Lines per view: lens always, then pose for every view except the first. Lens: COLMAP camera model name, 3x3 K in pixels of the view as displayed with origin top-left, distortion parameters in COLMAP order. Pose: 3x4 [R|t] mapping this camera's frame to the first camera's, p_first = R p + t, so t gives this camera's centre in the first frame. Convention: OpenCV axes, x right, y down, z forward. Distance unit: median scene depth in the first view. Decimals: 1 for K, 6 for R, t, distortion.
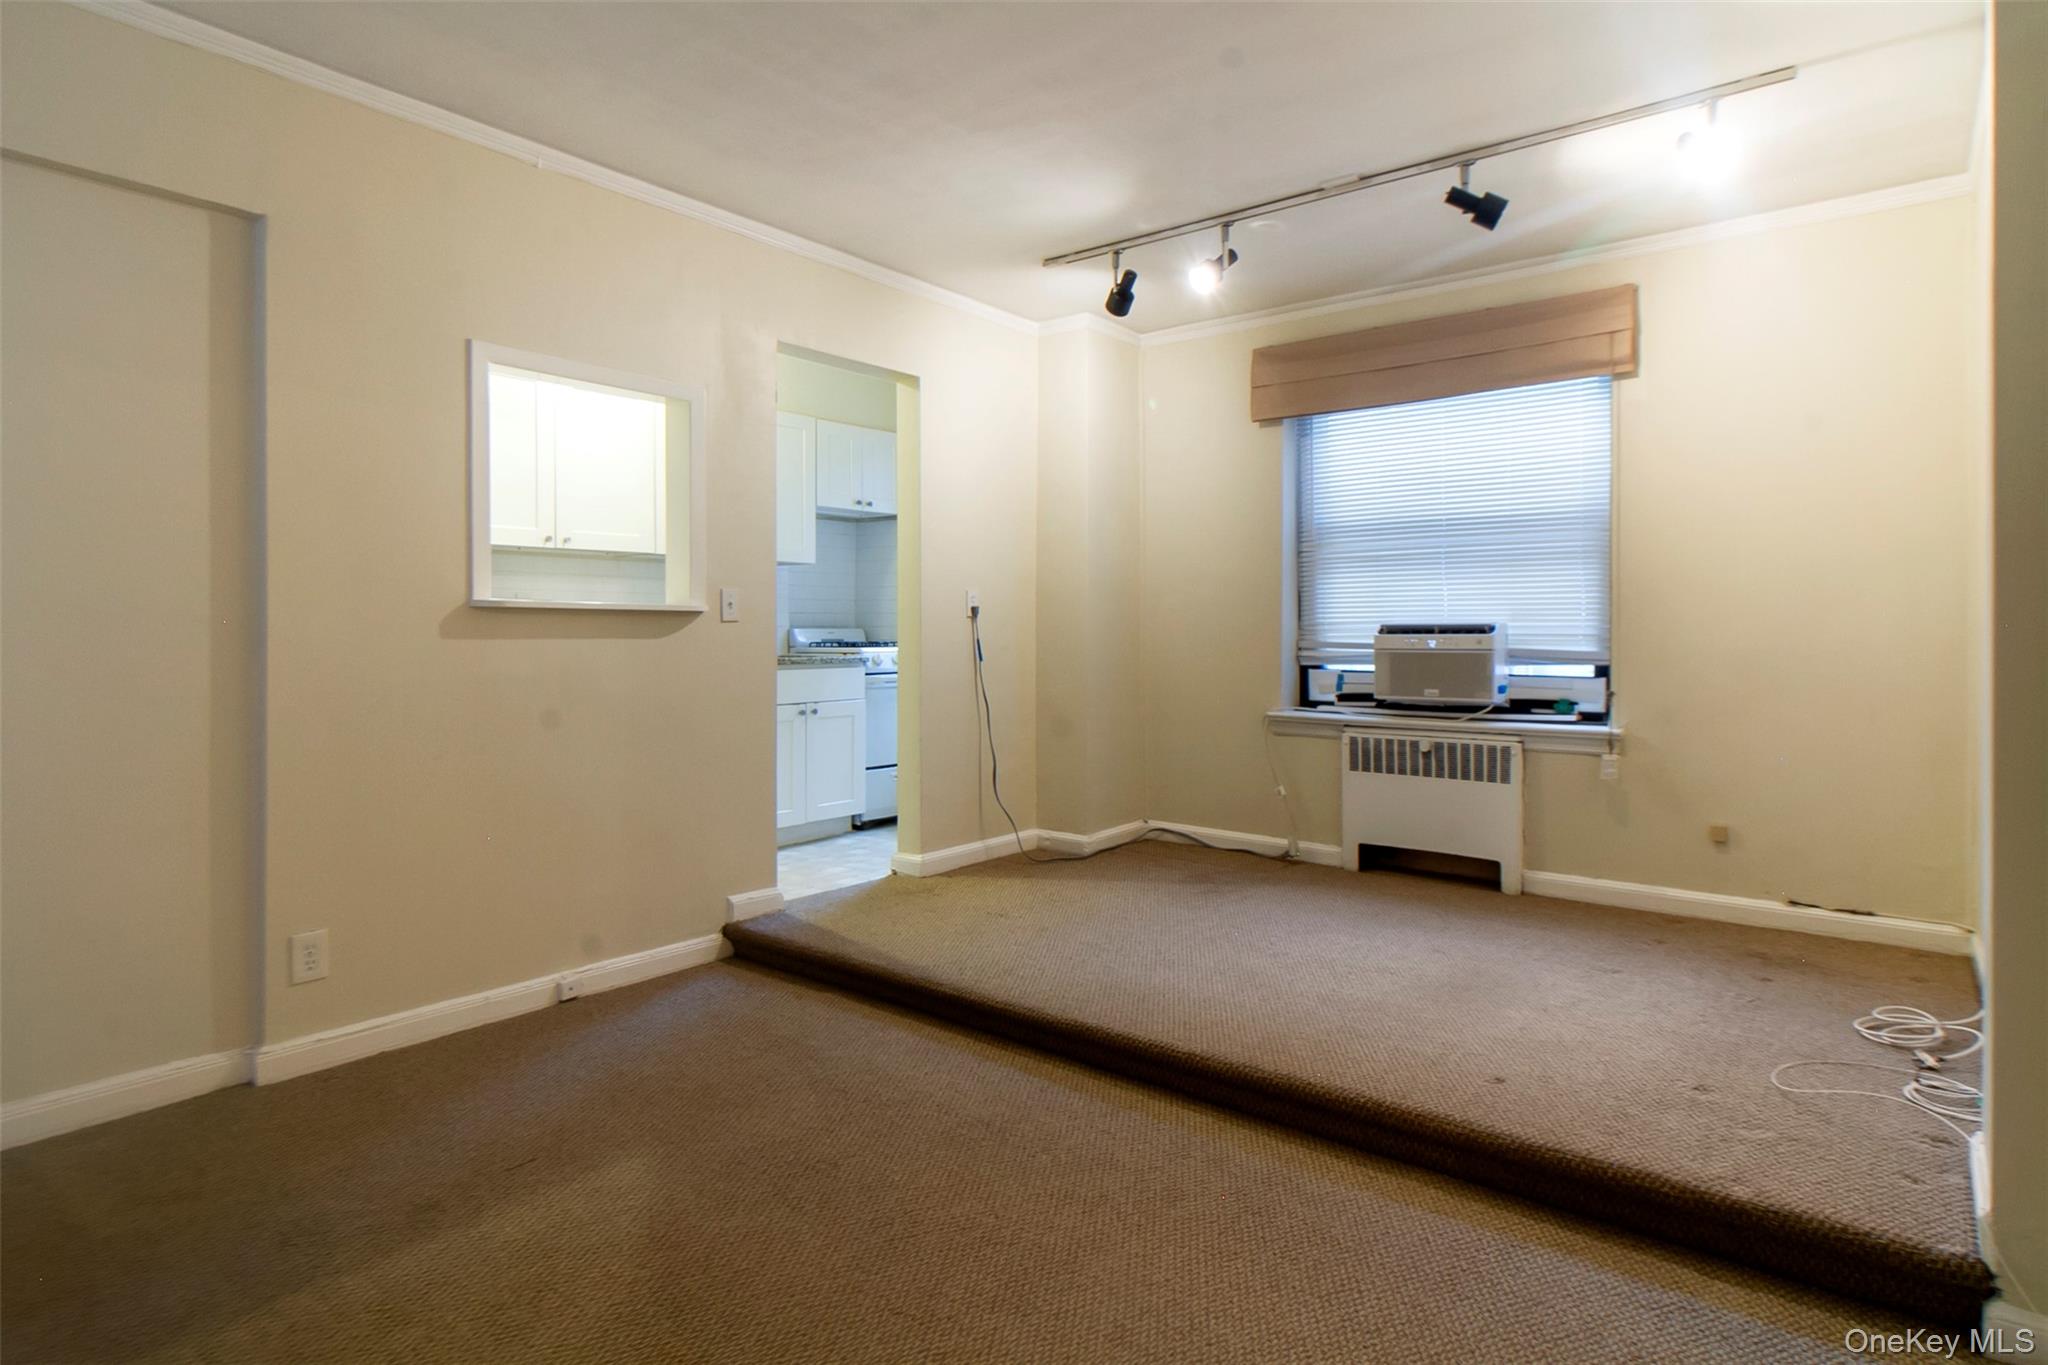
lens RADIAL K [[1081.9, 0, 1058.2], [0, 1081.9, 634.5], [0, 0, 1]] dist [-0.000282, -0.000865]
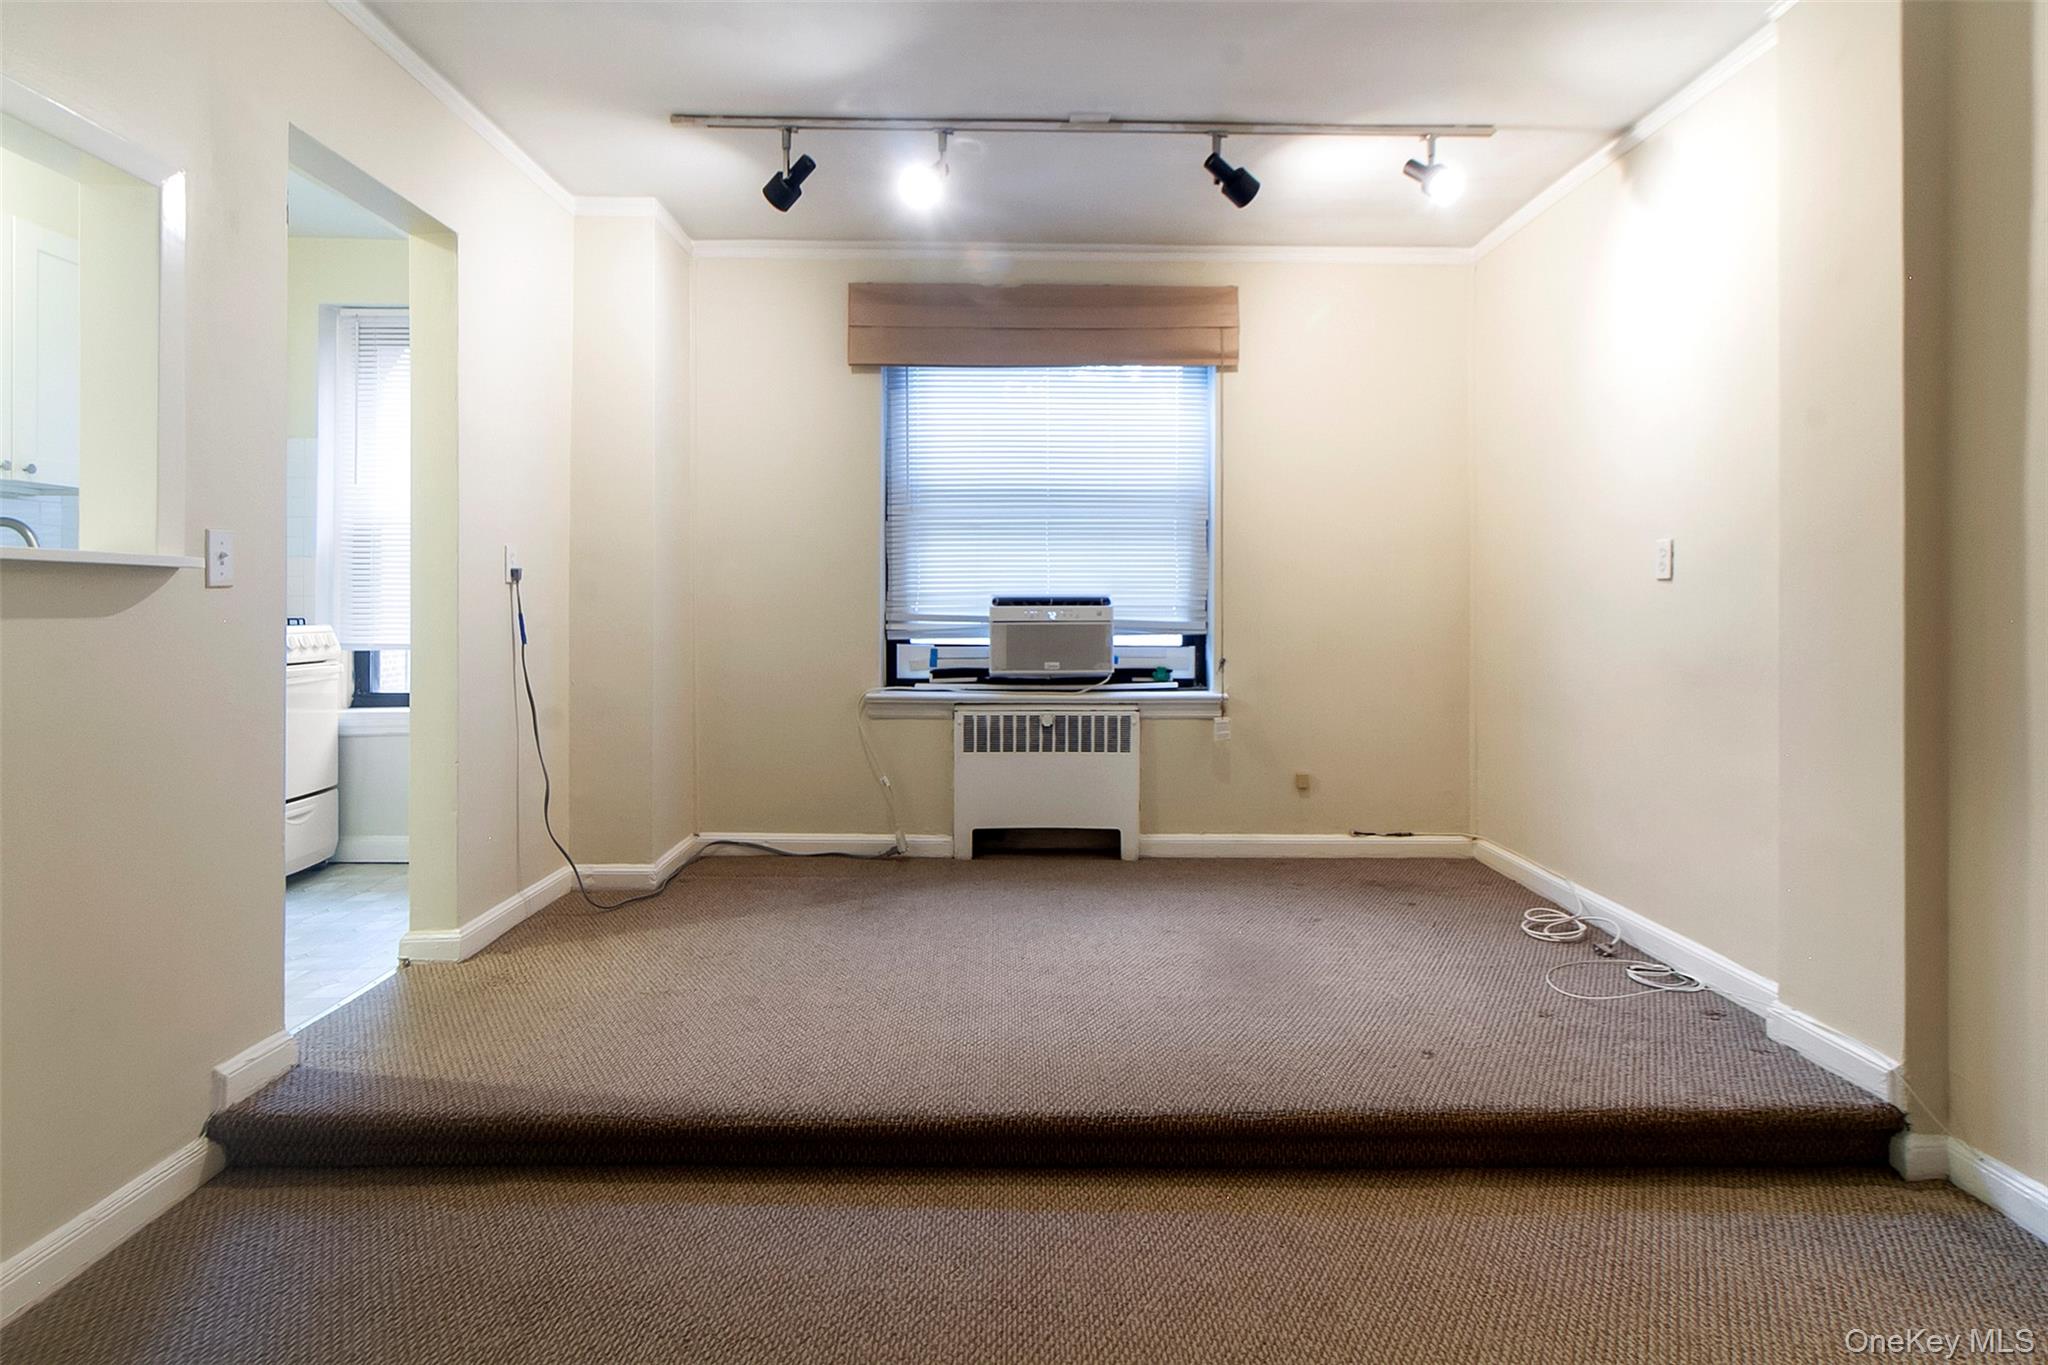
lens RADIAL K [[1083.0, 0, 1037.8], [0, 1083.0, 594.3], [0, 0, 1]] dist [0.002138, -0.001878]
pose [[0.784680, 0.005213, 0.619879, -0.274616], [0.000244, 0.999962, -0.008718, -0.002248], [-0.619900, 0.006992, 0.784649, 0.239375]]
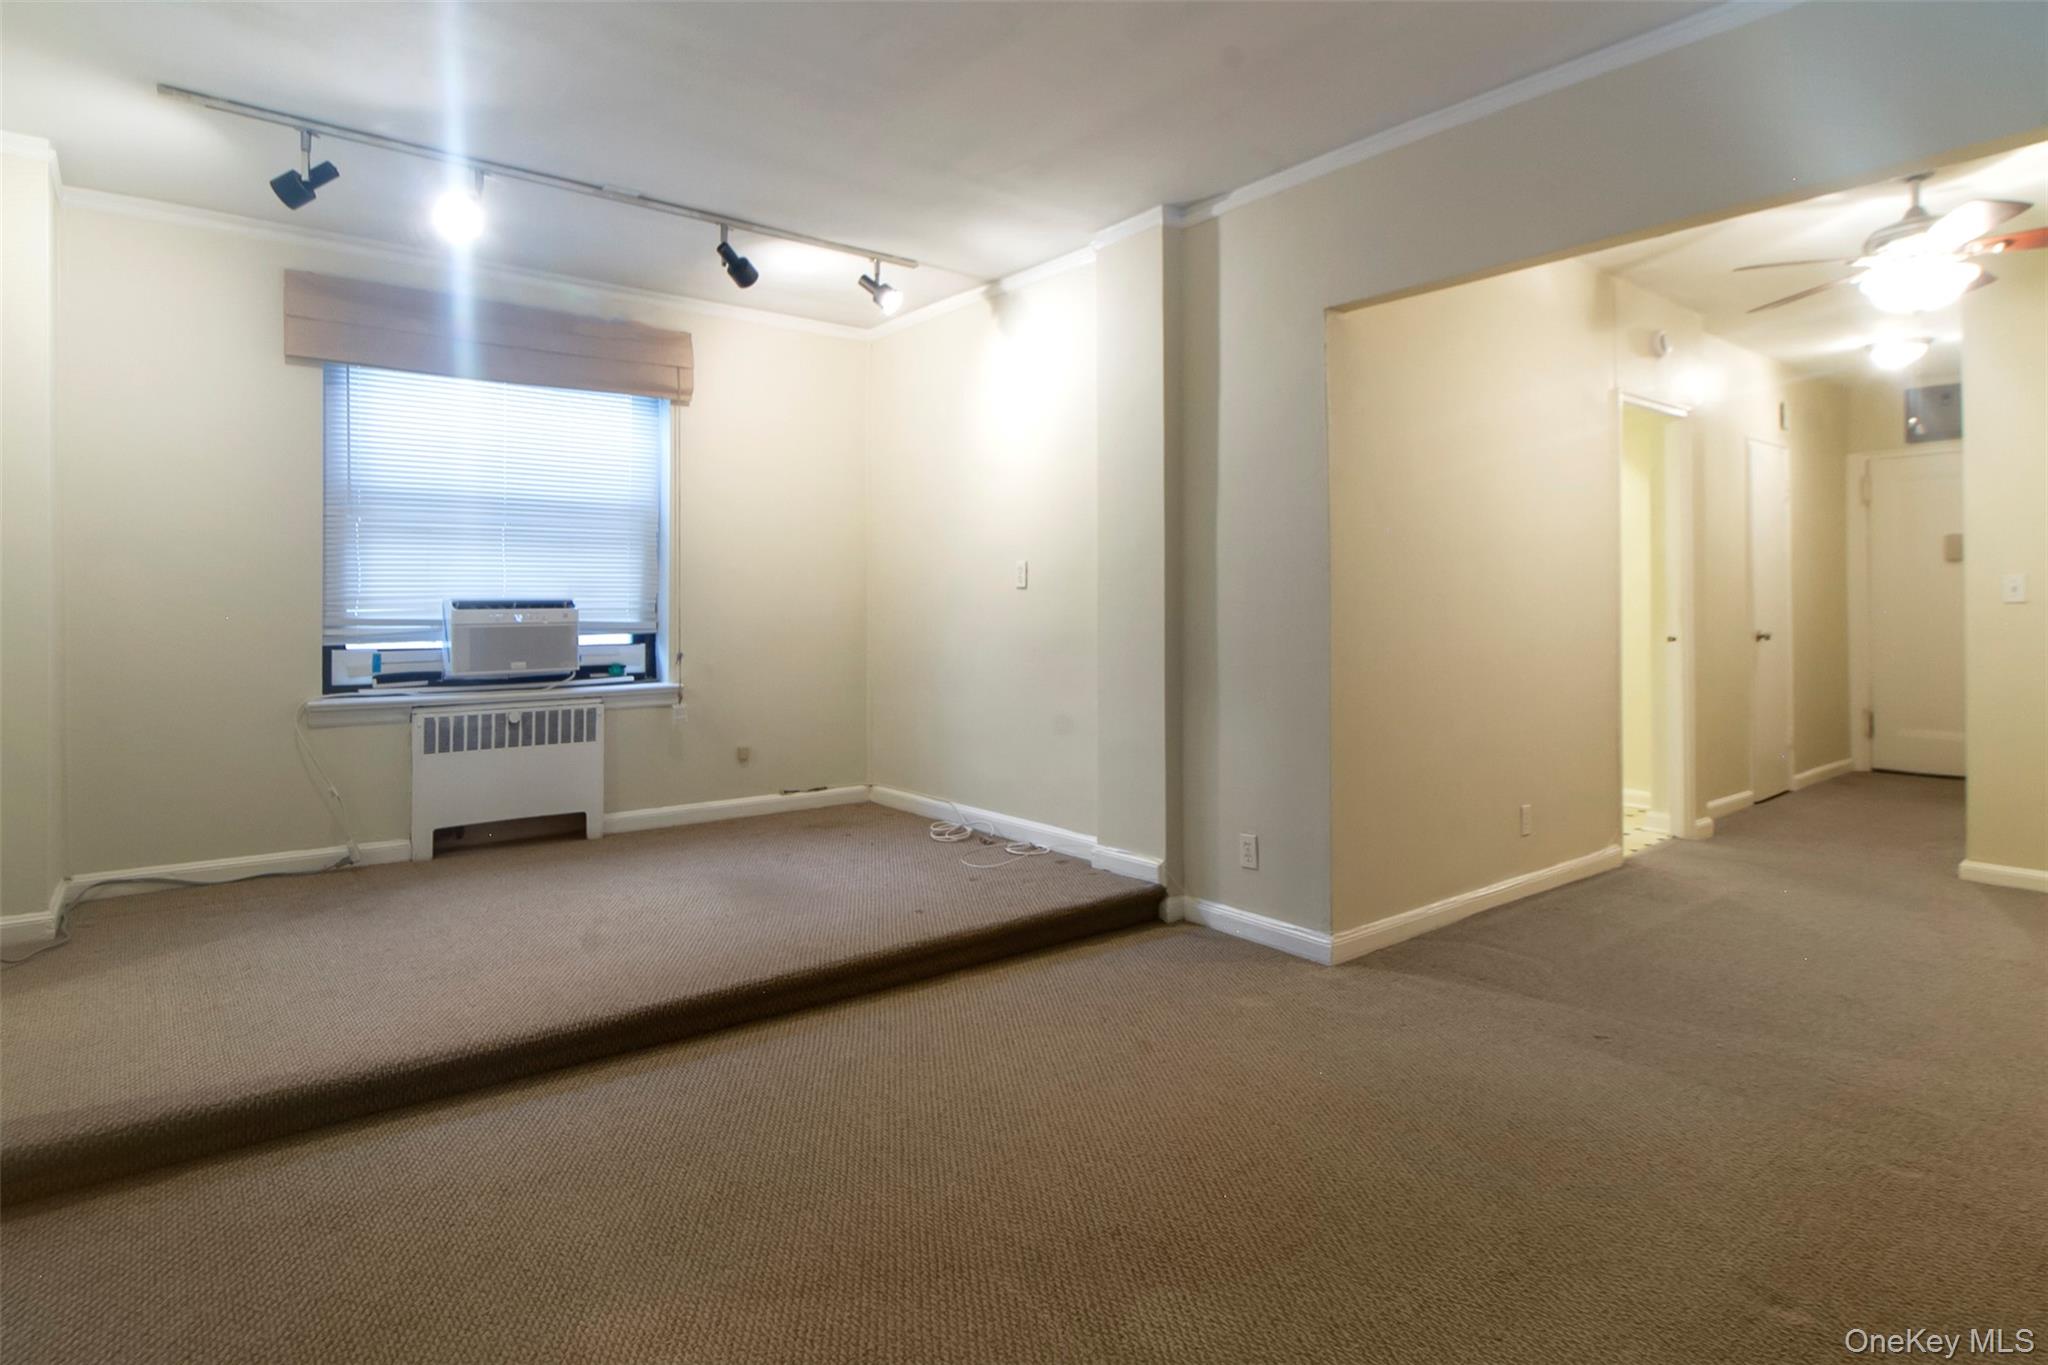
lens RADIAL K [[1071.1, 0, 1023.5], [0, 1071.1, 593.0], [0, 0, 1]] dist [-0.000375, -0.001868]
pose [[0.253855, 0.008630, 0.967204, -0.529834], [0.006306, 0.999924, -0.010577, -0.001617], [-0.967222, 0.008785, 0.253781, 0.270829]]
